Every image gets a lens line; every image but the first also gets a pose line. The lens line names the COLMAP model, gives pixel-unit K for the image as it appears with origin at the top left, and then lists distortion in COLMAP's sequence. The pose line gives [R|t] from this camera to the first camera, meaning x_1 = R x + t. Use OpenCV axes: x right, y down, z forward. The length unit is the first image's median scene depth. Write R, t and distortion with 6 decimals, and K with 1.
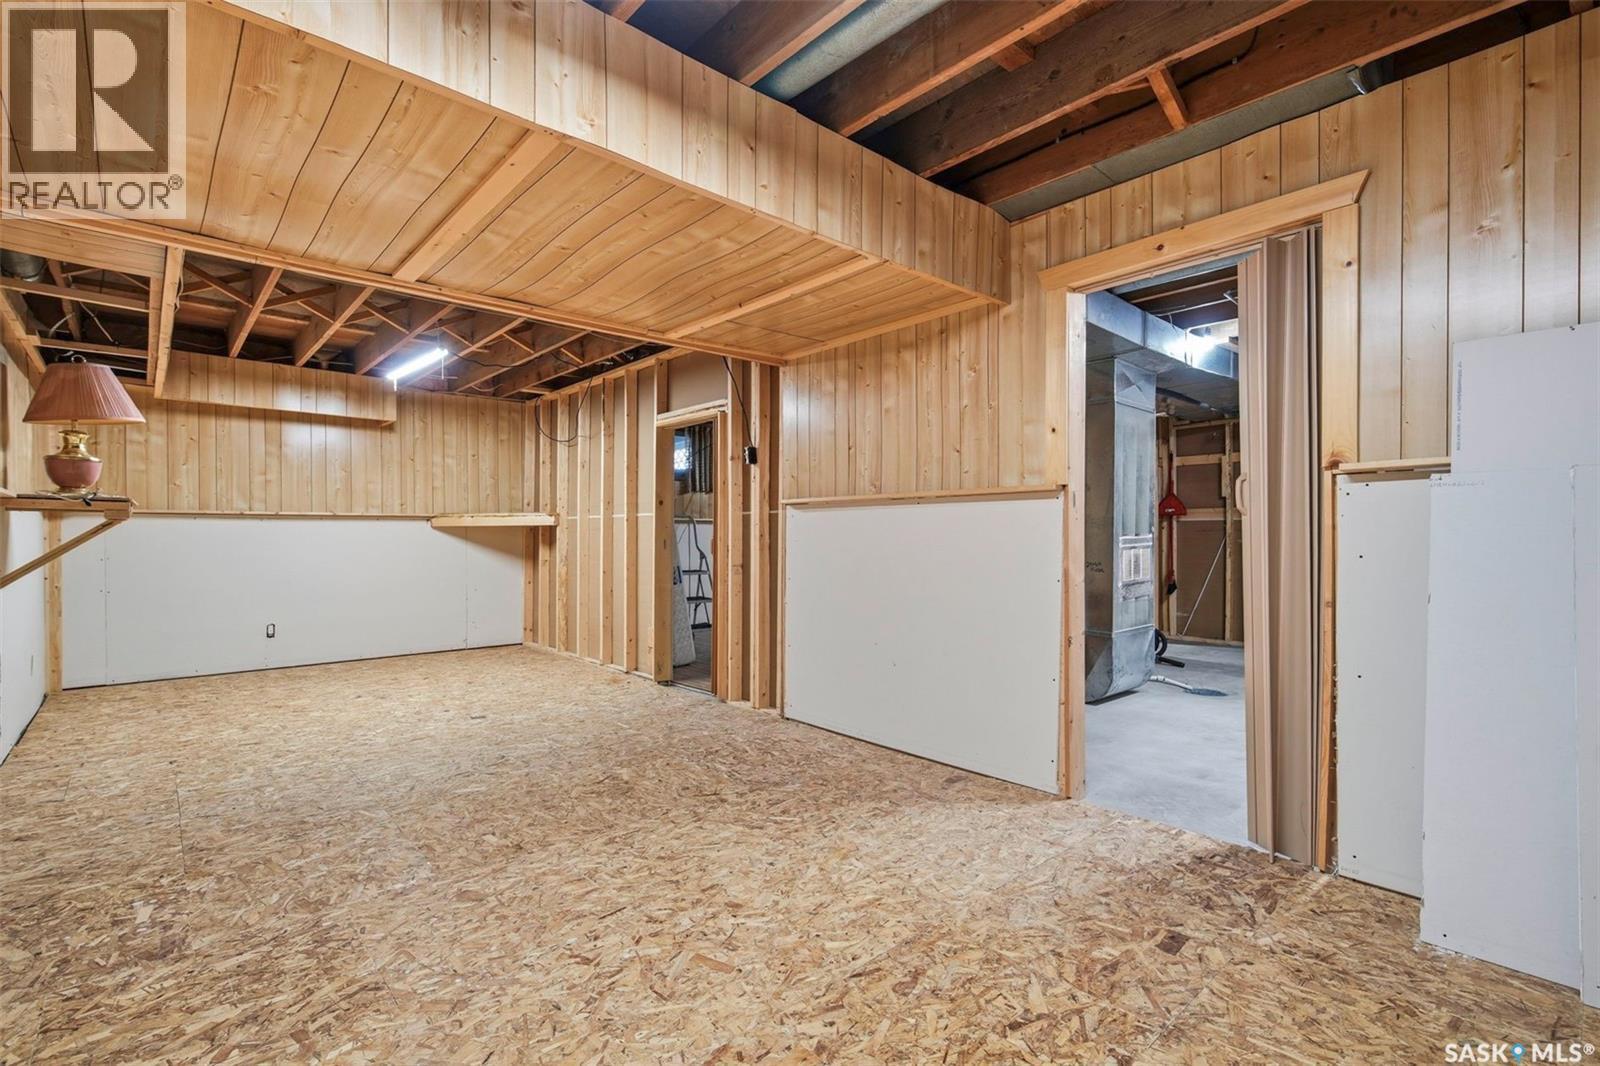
lens RADIAL K [[730.1, 0, 798.8], [0, 730.1, 533.6], [0, 0, 1]] dist [0.002261, -0.001636]
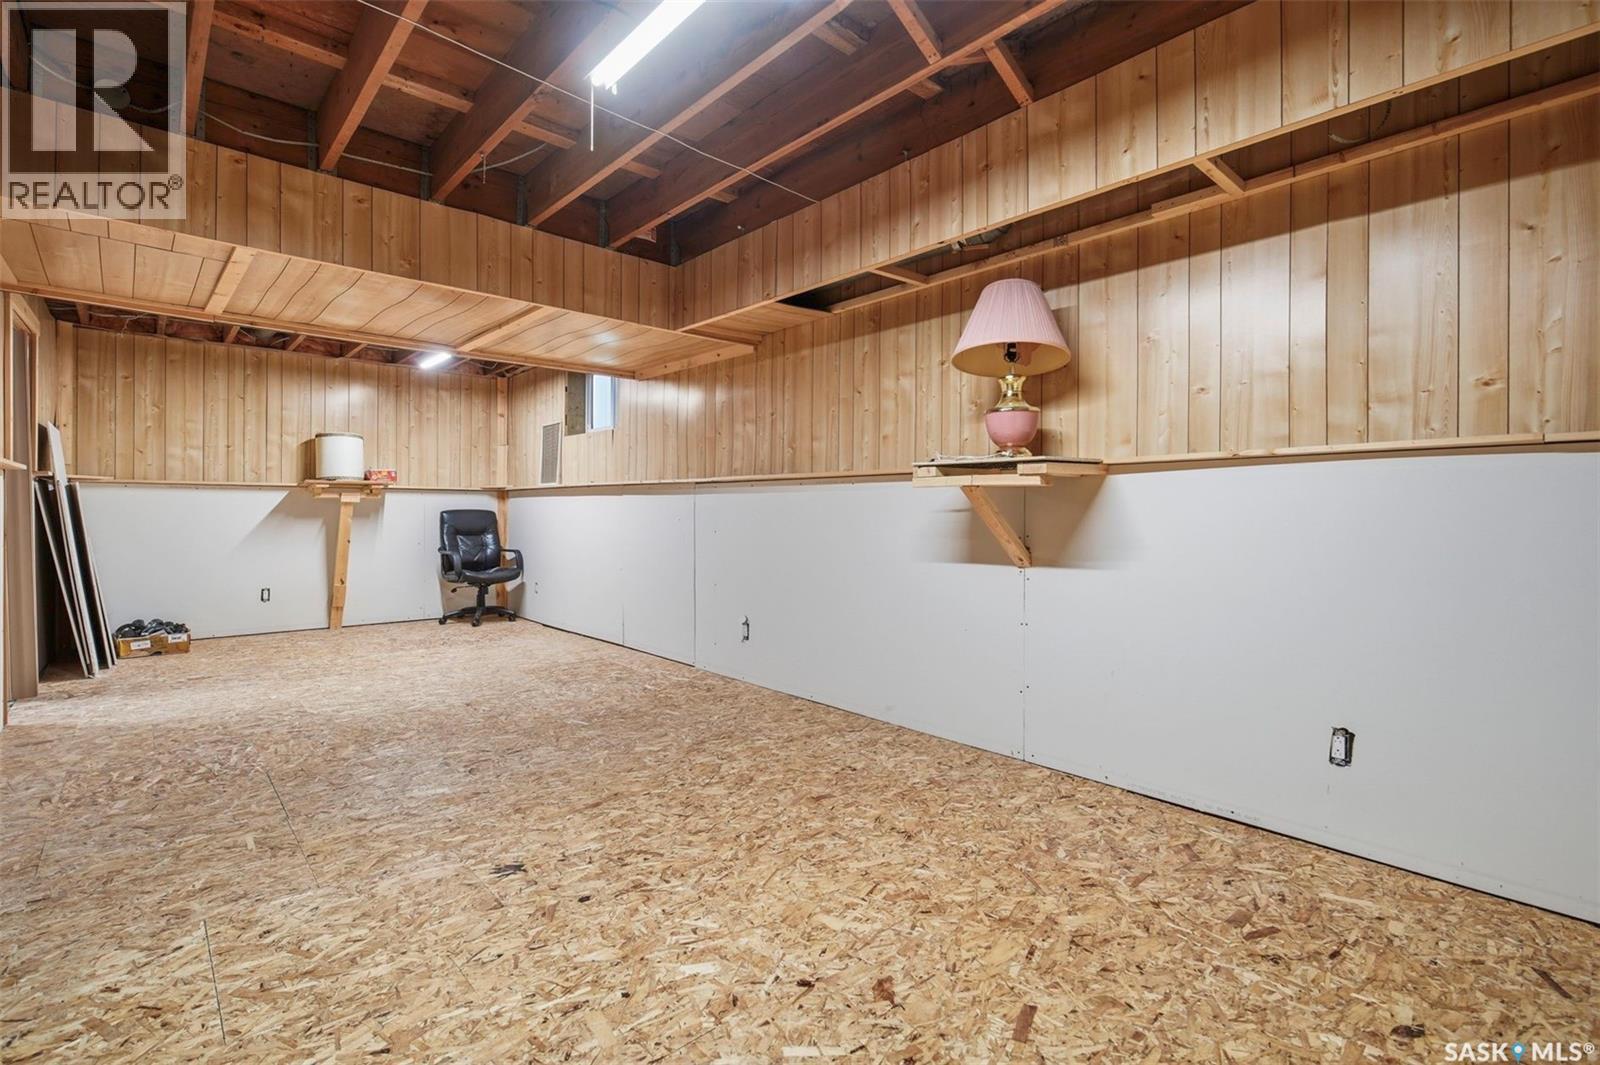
lens RADIAL K [[730.1, 0, 801.3], [0, 730.1, 520.7], [0, 0, 1]] dist [0.002261, -0.001636]
pose [[-0.999954, 0.000196, -0.009561, -0.785615], [0.000105, 0.999956, 0.009431, 0.009681], [0.009562, 0.009430, -0.999910, 1.861247]]
